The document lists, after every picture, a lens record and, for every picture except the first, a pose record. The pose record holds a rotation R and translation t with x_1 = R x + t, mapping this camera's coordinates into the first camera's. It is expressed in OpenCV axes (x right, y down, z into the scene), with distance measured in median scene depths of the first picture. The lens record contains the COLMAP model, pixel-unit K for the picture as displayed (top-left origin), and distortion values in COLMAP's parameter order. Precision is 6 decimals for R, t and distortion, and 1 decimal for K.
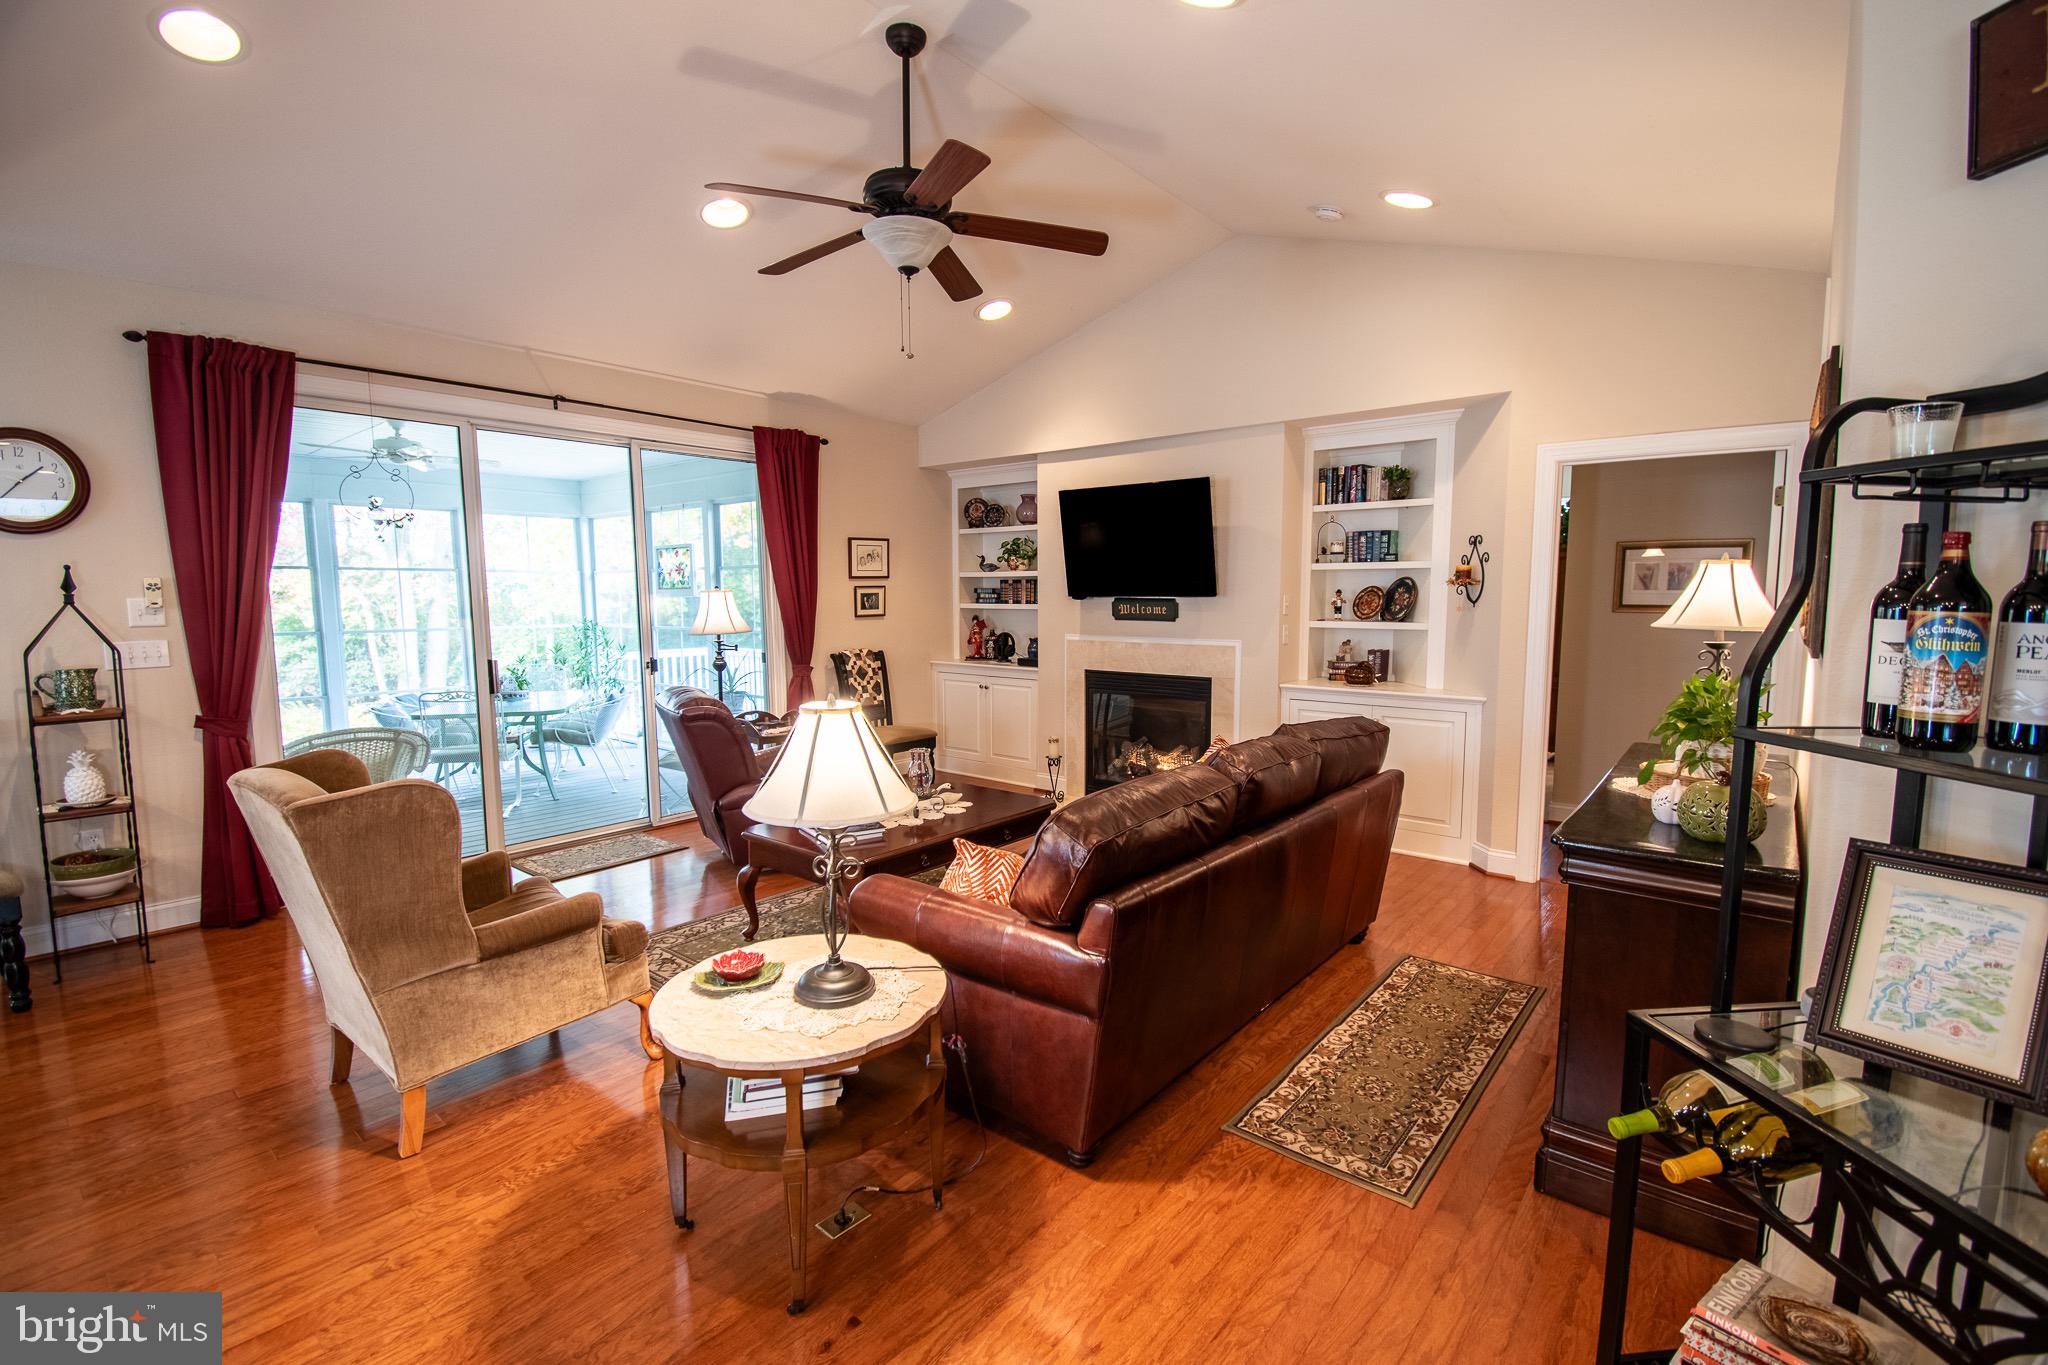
lens RADIAL K [[904.1, 0, 1027.8], [0, 904.1, 688.5], [0, 0, 1]] dist [0.018309, -0.025322]
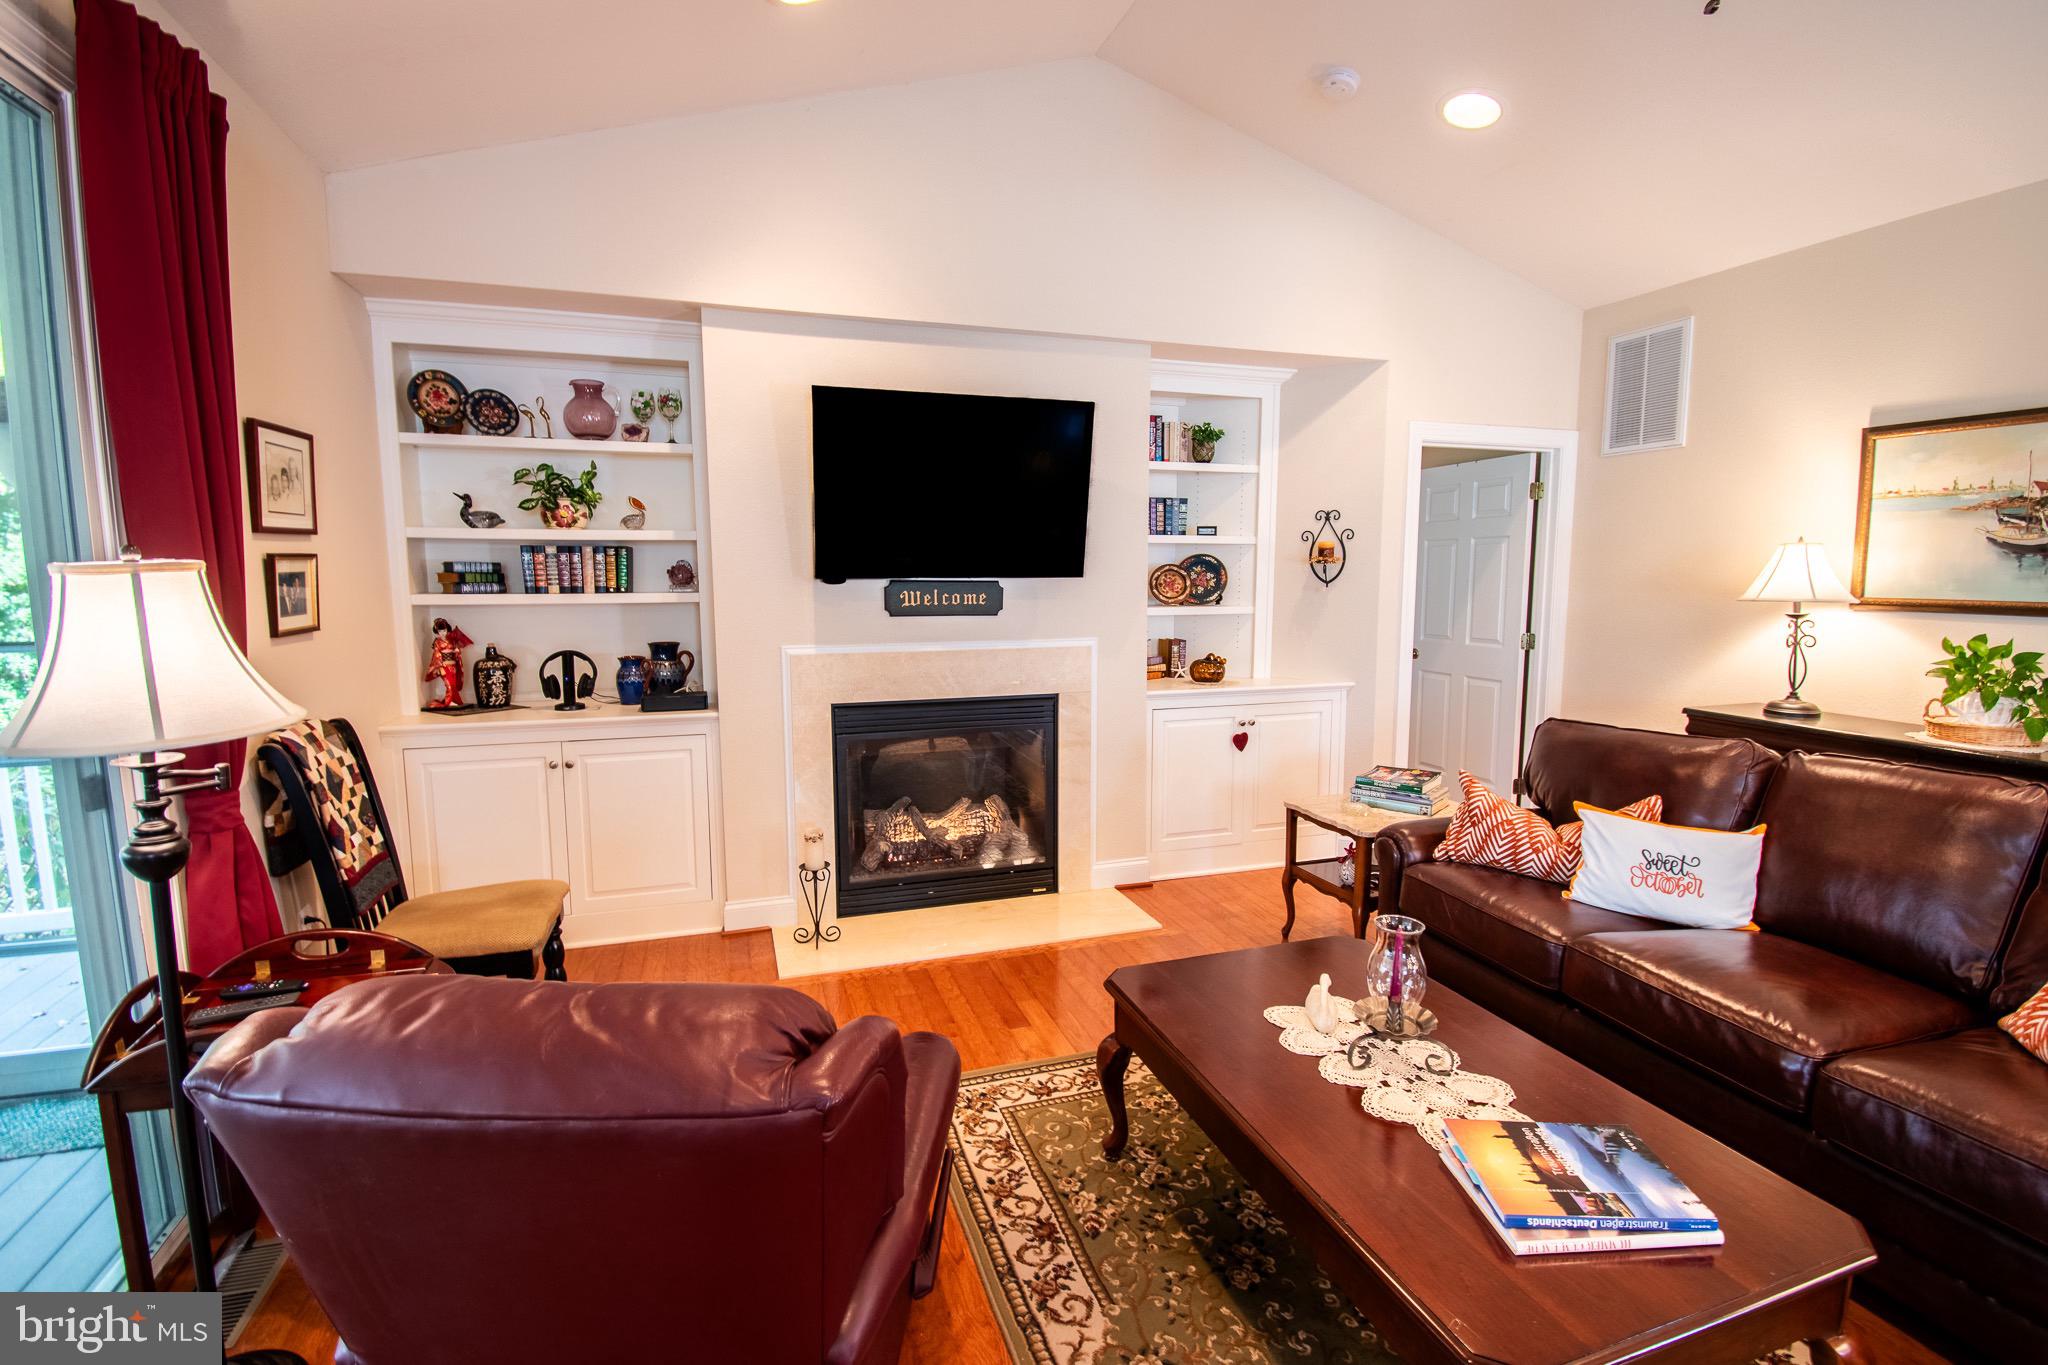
lens RADIAL K [[931.1, 0, 1030.4], [0, 931.1, 680.0], [0, 0, 1]] dist [0.021576, -0.027489]
pose [[0.526865, -0.097383, 0.844351, -0.384801], [0.090301, 0.994205, 0.058320, -0.061380], [-0.845138, 0.045519, 0.532606, 0.587926]]
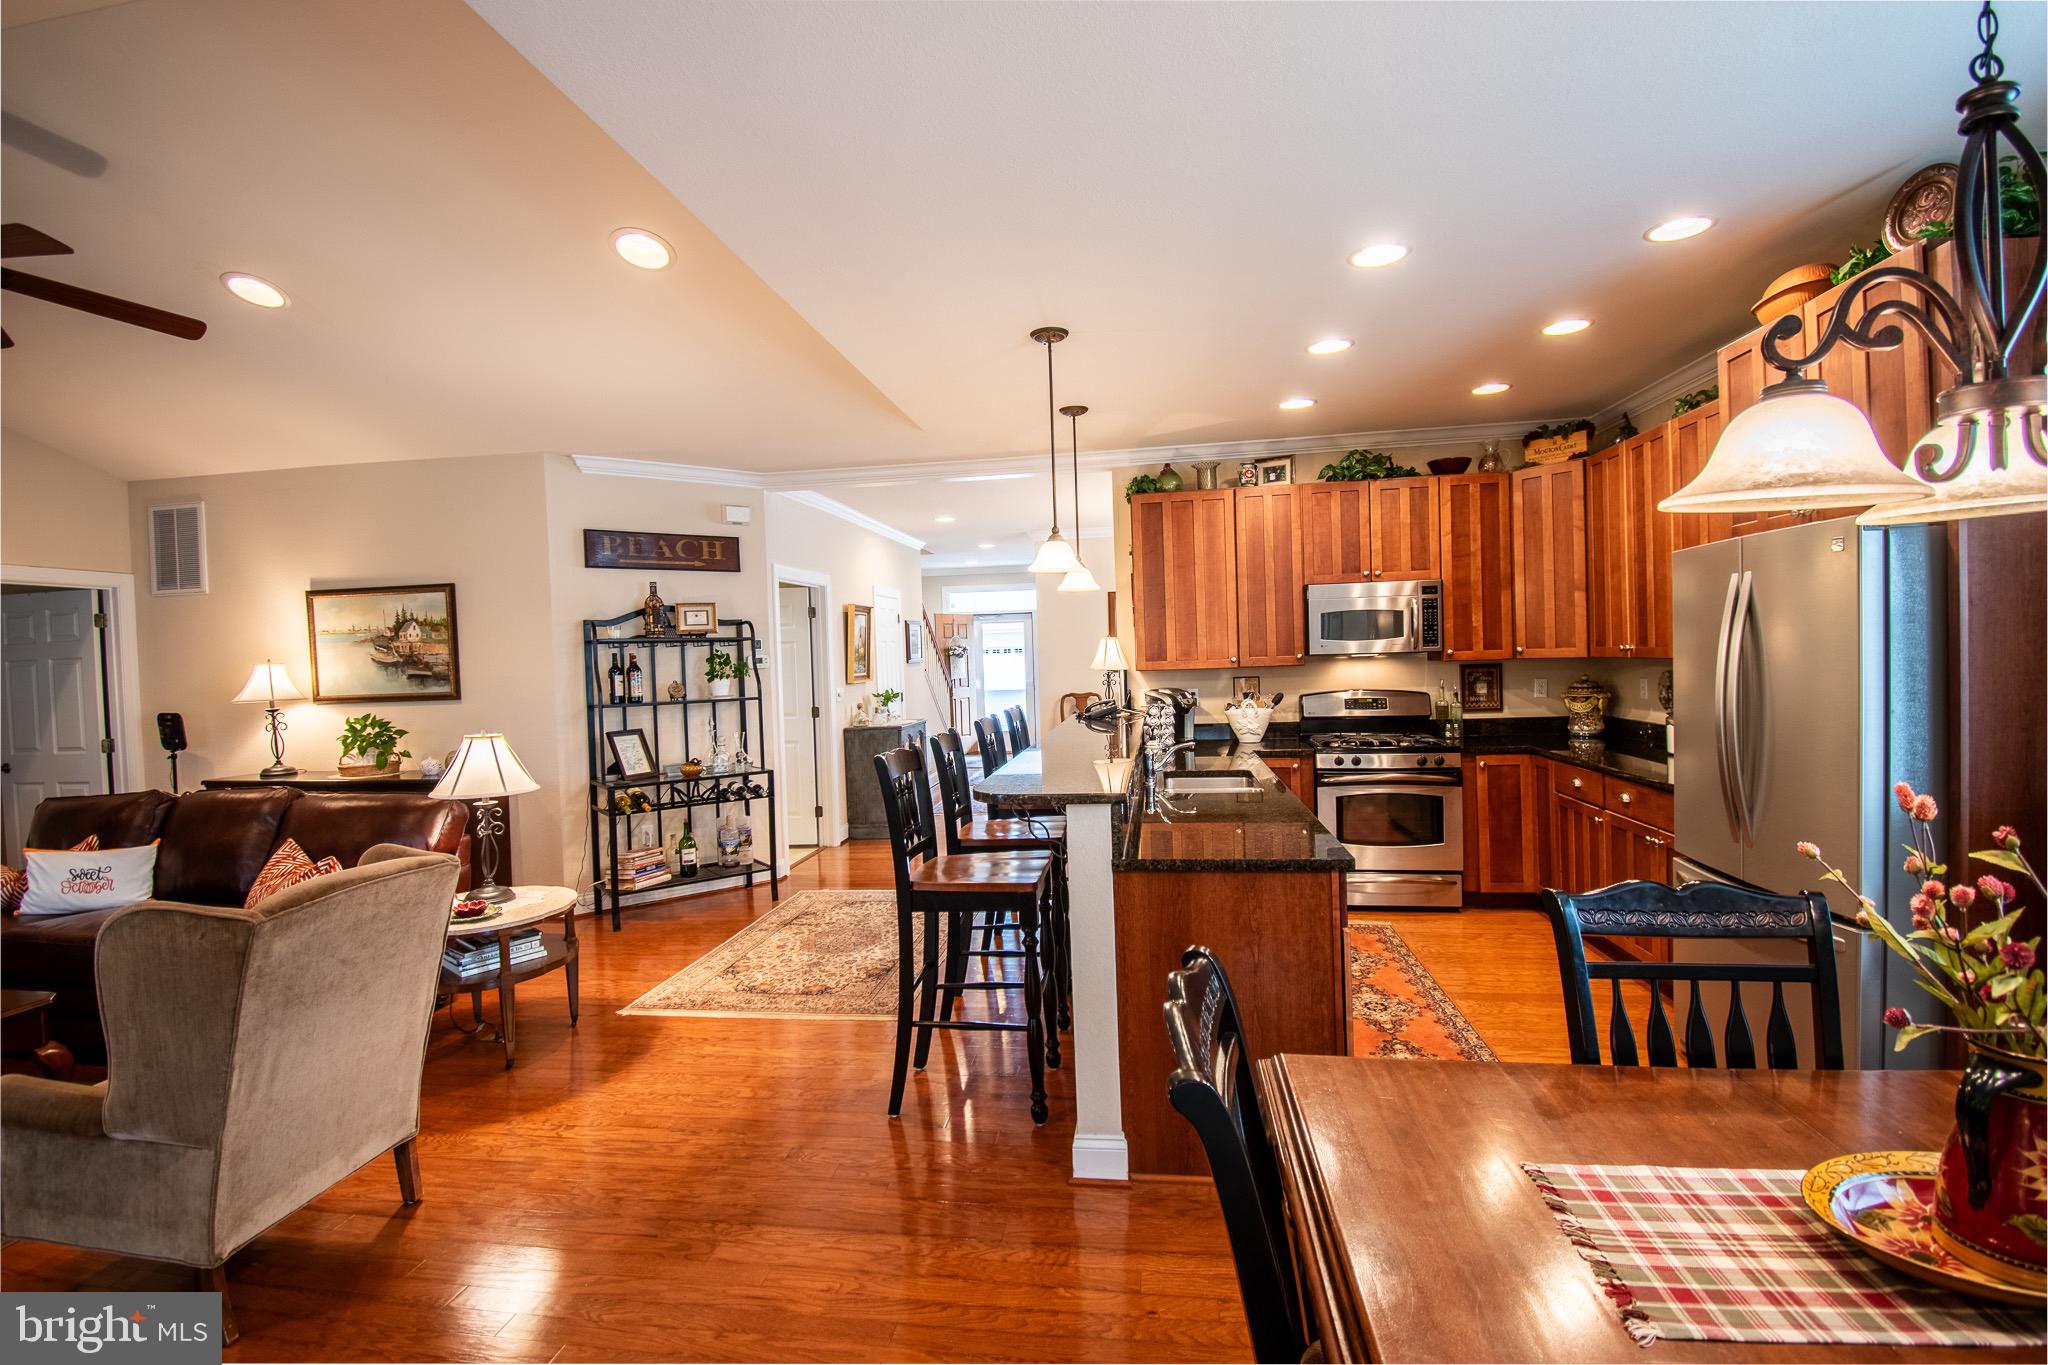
lens RADIAL K [[931.1, 0, 1030.4], [0, 931.1, 680.0], [0, 0, 1]] dist [0.021576, -0.027489]
pose [[-0.522501, -0.003110, 0.852633, -0.772554], [0.122977, 0.989263, 0.078970, -0.033846], [-0.843723, 0.146116, -0.516508, 0.335123]]
